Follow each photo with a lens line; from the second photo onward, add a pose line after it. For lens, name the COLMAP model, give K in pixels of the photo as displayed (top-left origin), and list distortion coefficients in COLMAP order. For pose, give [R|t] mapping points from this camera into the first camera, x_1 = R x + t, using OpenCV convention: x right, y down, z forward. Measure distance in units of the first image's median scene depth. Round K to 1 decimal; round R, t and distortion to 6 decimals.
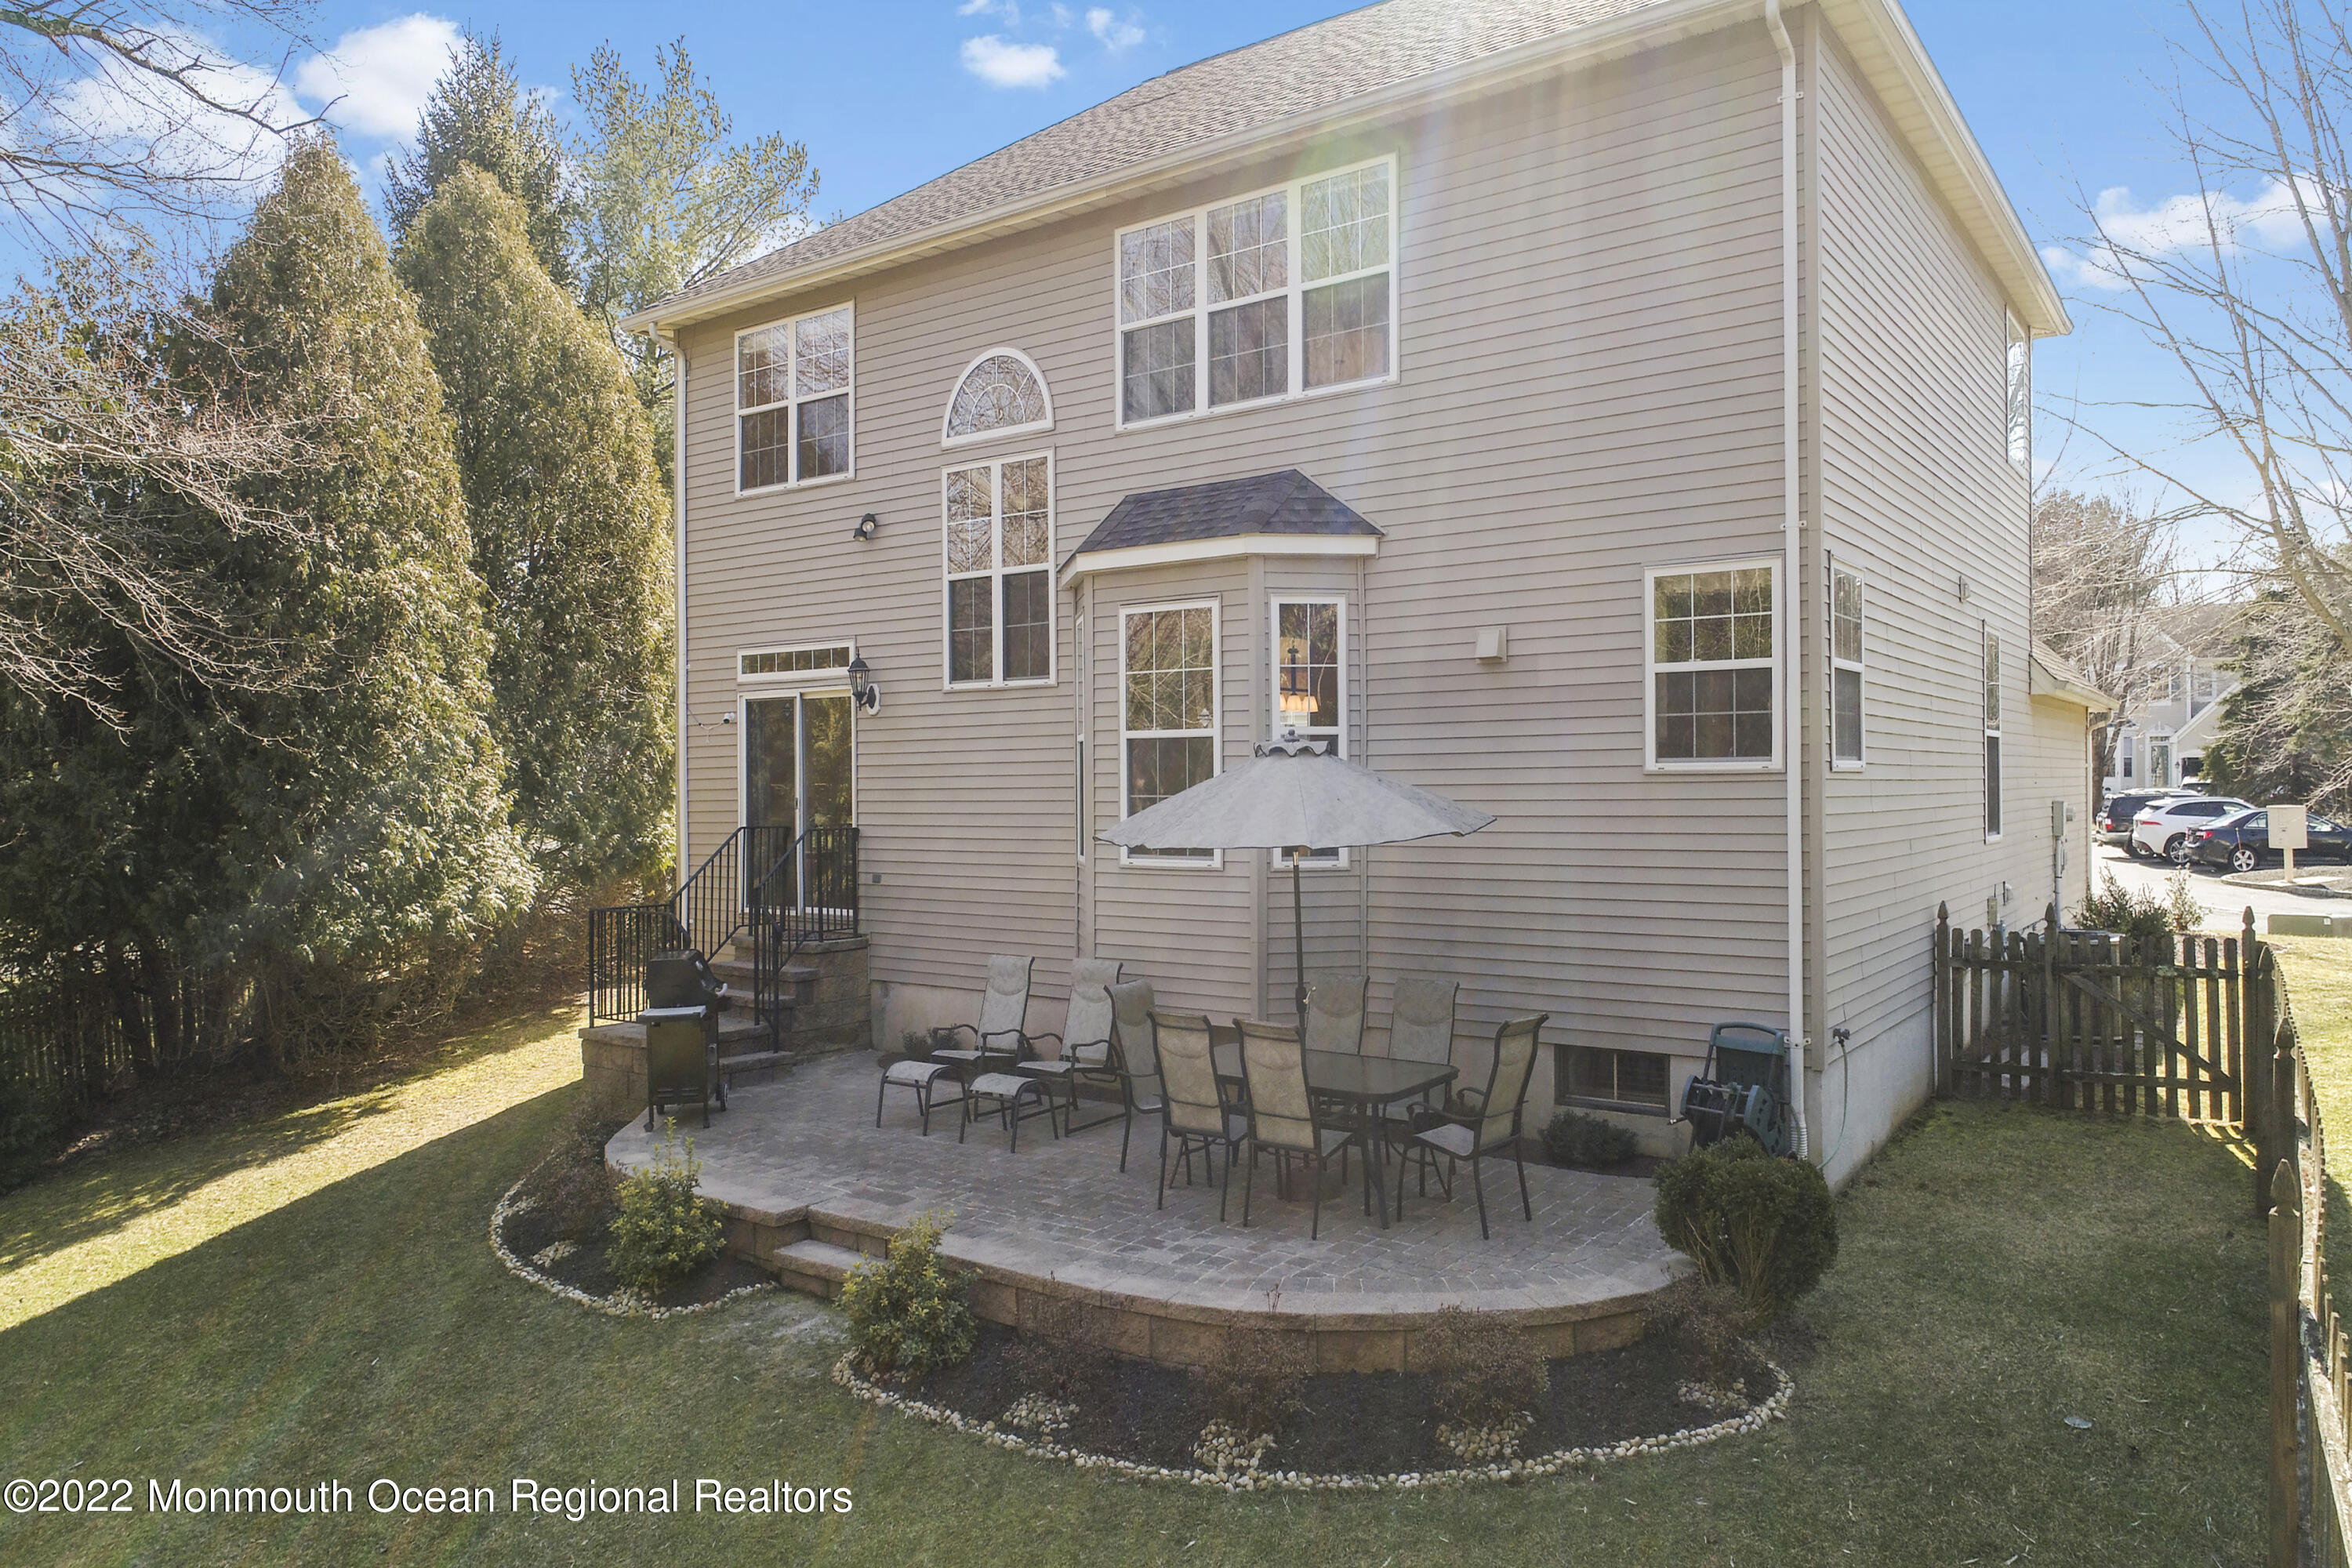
lens RADIAL K [[1571.0, 0, 1167.7], [0, 1571.0, 756.4], [0, 0, 1]] dist [-0.002765, 0.000062]
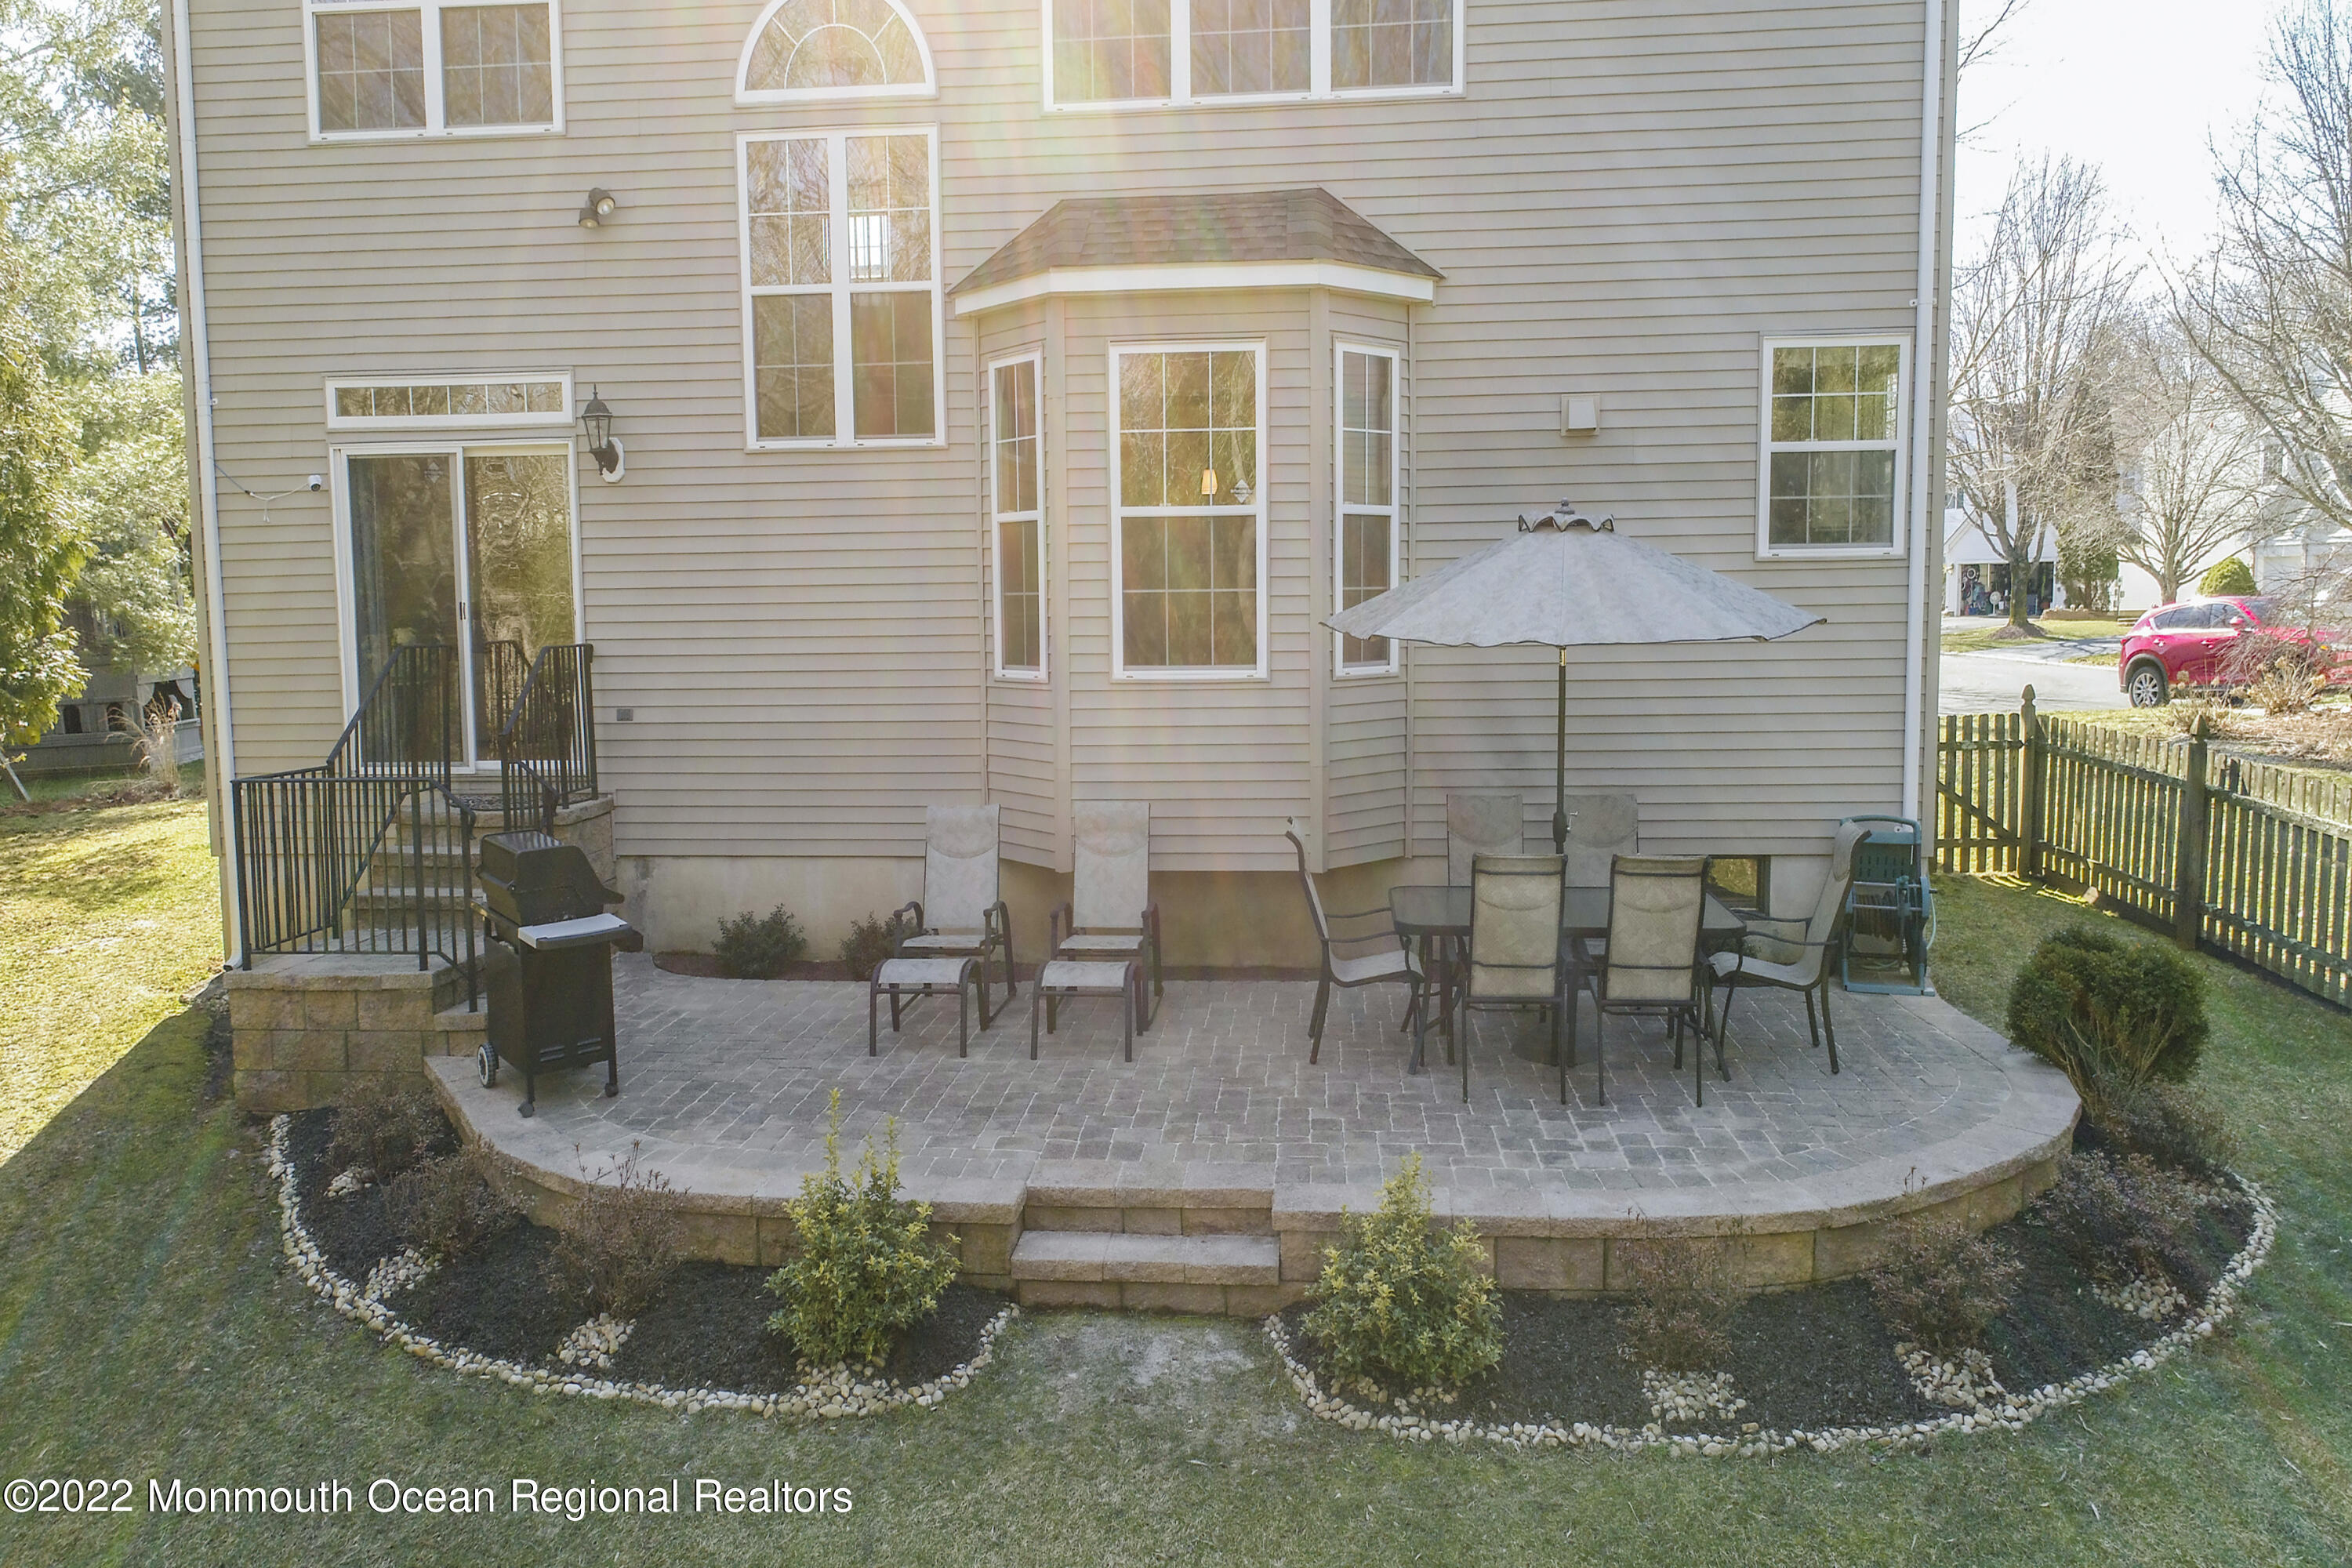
lens RADIAL K [[1581.3, 0, 1166.3], [0, 1581.3, 712.4], [0, 0, 1]] dist [-0.004898, -0.002856]
pose [[0.857107, -0.040262, 0.513562, -0.485774], [-0.002607, 0.996589, 0.082482, 0.024358], [-0.515132, -0.072035, 0.854079, 0.371883]]
